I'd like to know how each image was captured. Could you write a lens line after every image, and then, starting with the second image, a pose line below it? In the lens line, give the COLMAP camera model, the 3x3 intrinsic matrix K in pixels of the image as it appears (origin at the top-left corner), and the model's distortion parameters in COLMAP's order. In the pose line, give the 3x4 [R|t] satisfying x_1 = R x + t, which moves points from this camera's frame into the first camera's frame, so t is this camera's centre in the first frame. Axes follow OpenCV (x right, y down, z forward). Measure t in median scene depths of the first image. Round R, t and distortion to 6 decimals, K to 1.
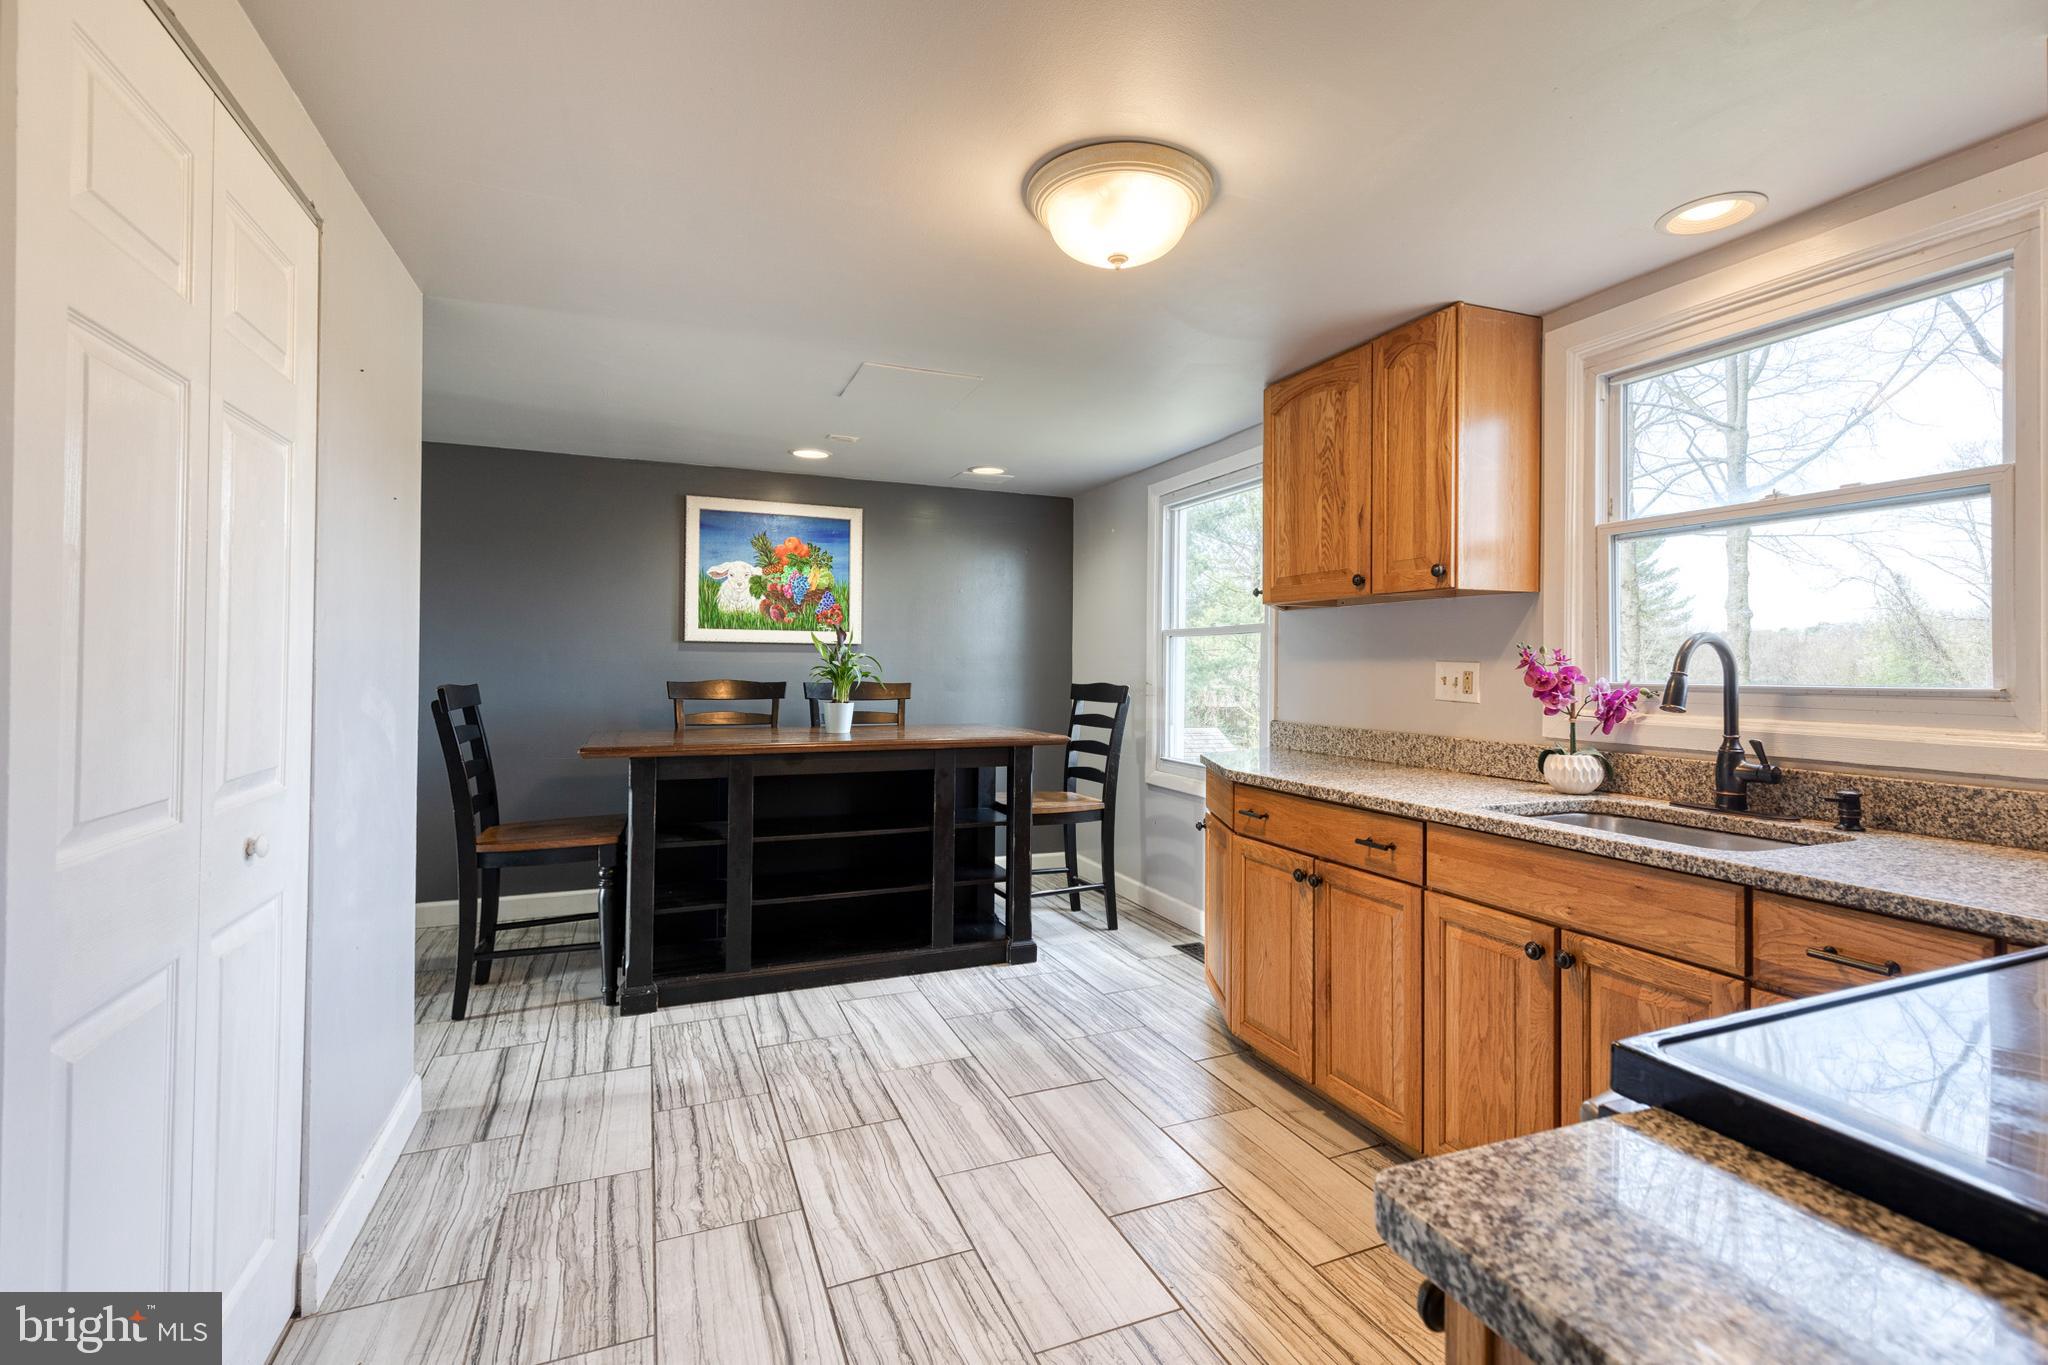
lens RADIAL K [[931.6, 0, 1058.3], [0, 931.6, 657.4], [0, 0, 1]] dist [0.002509, -0.000039]
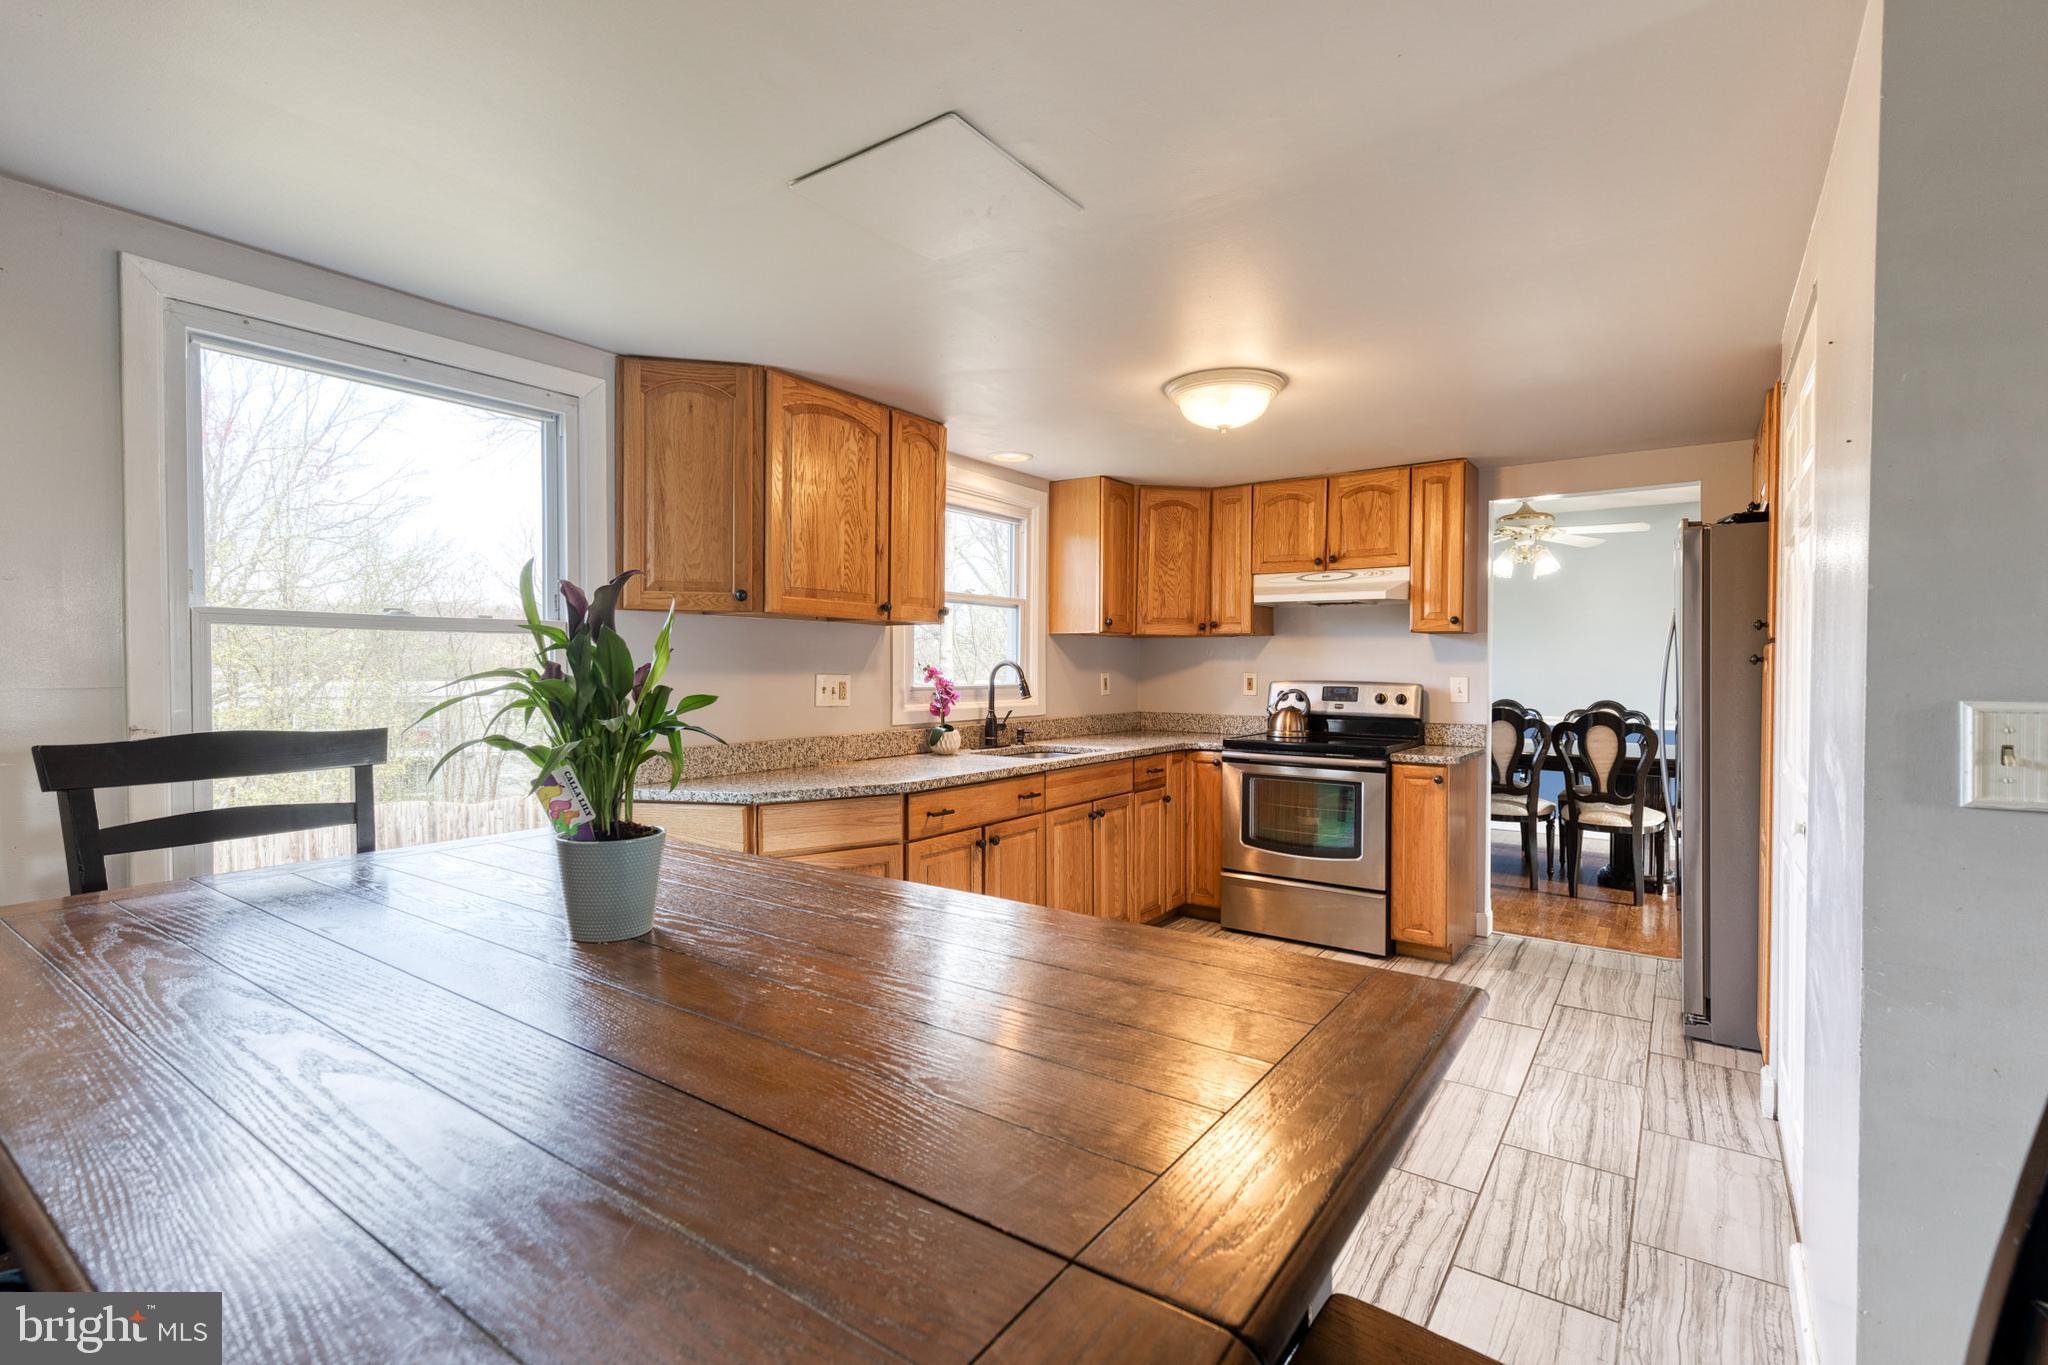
lens RADIAL K [[919.7, 0, 1035.6], [0, 919.7, 681.5], [0, 0, 1]] dist [0.010894, -0.000327]
pose [[-0.510750, -0.022358, 0.859438, -0.679182], [-0.013932, 0.999746, 0.017728, -0.010081], [-0.859616, -0.002919, -0.510932, 1.247043]]
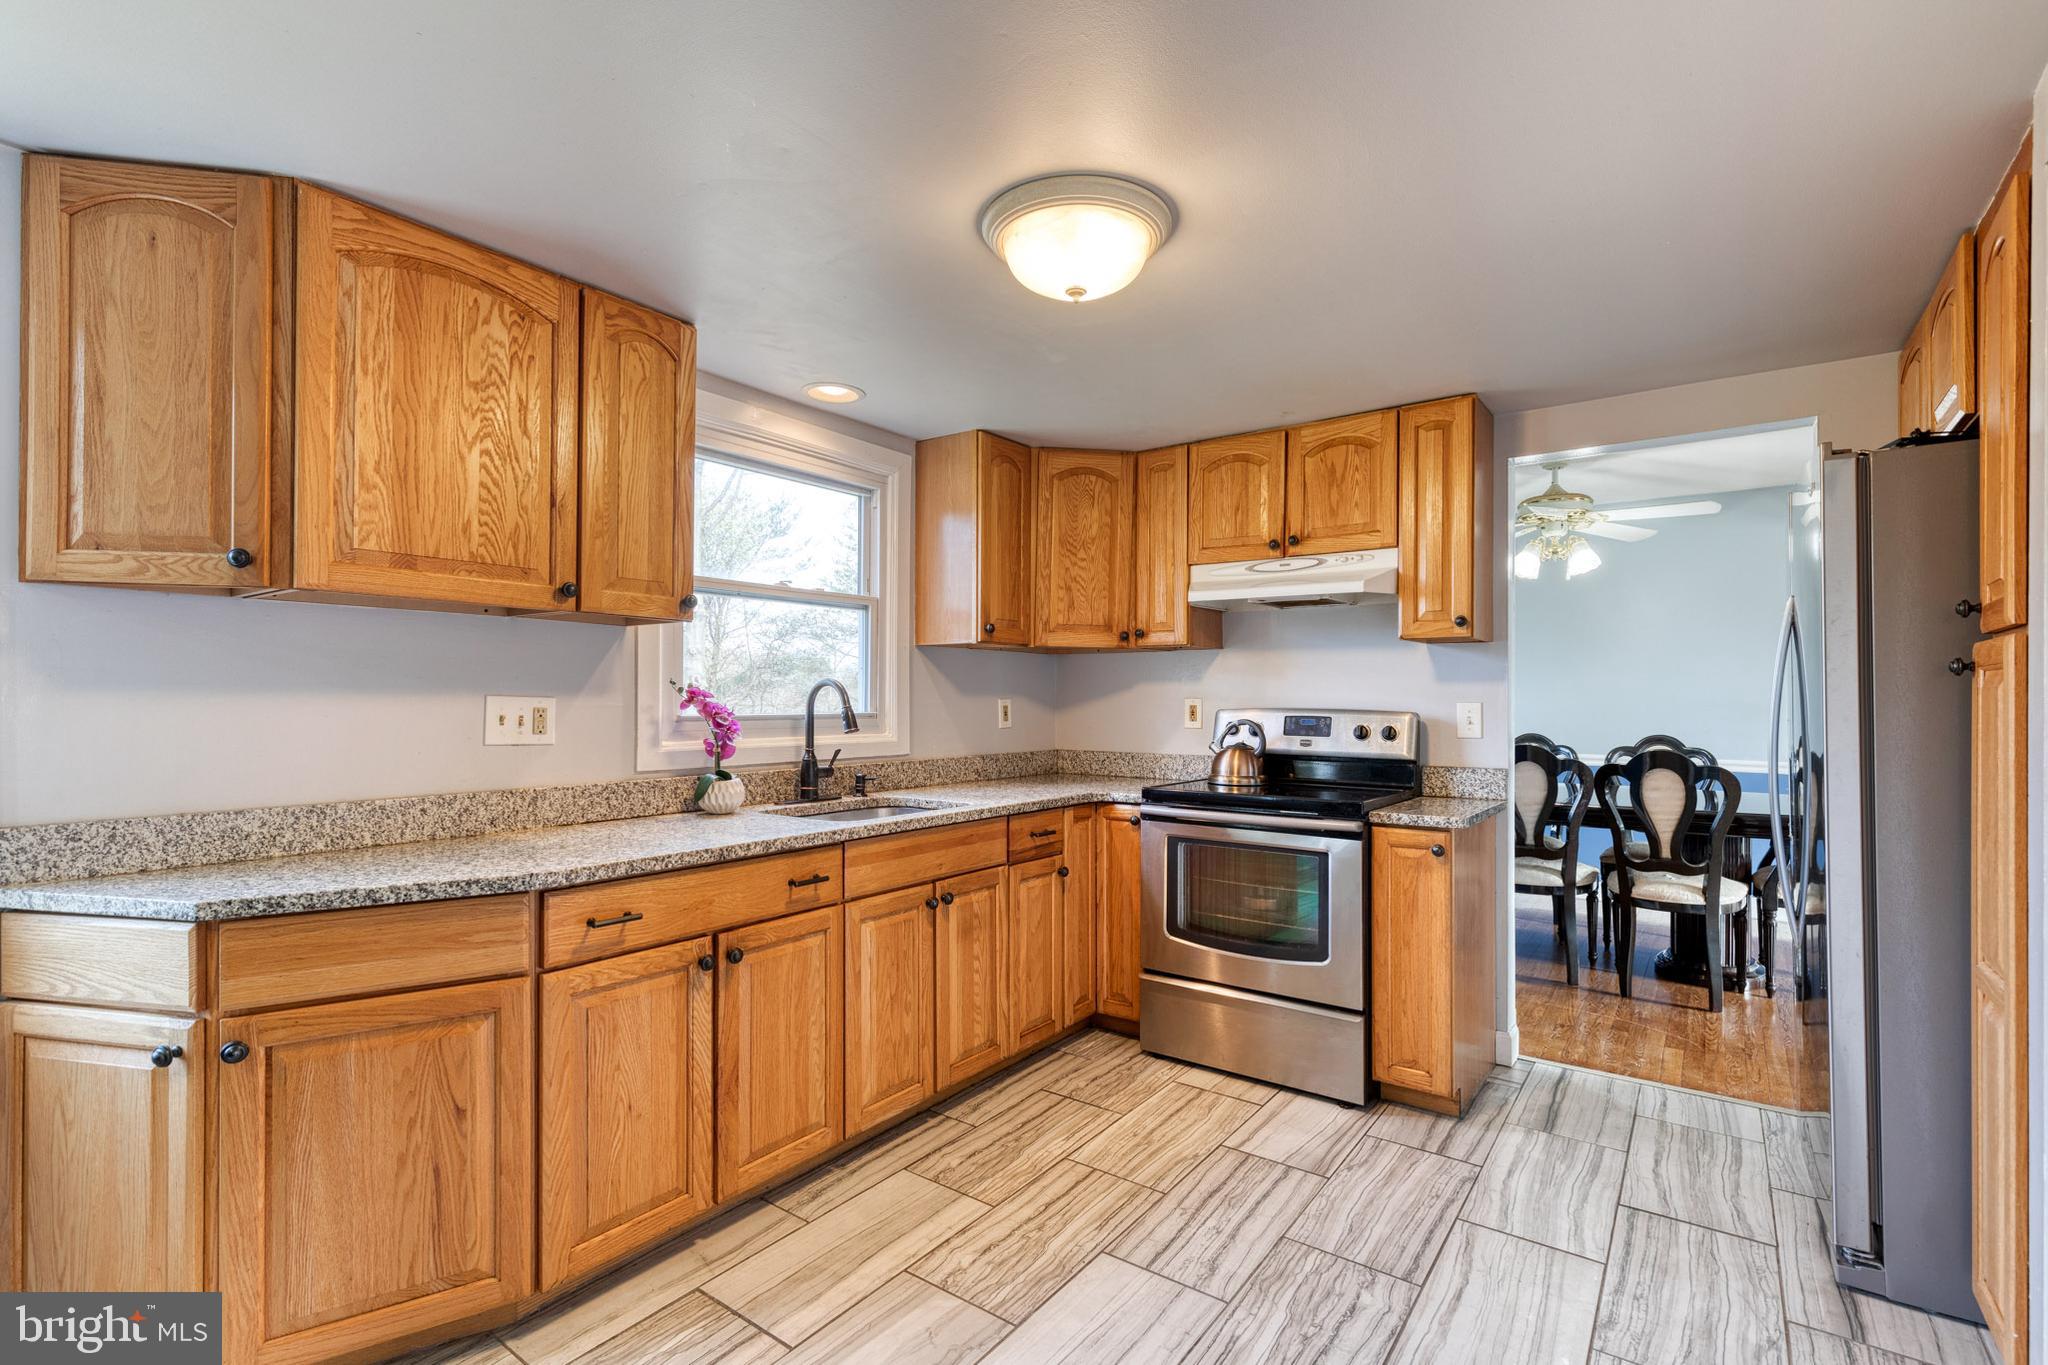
lens RADIAL K [[942.6, 0, 1033.6], [0, 942.6, 698.0], [0, 0, 1]] dist [0.010034, -0.000038]
pose [[-0.502495, -0.006526, 0.864556, -0.465765], [-0.013159, 0.999913, -0.000100, 0.000169], [-0.864480, -0.011427, -0.502537, 0.920697]]
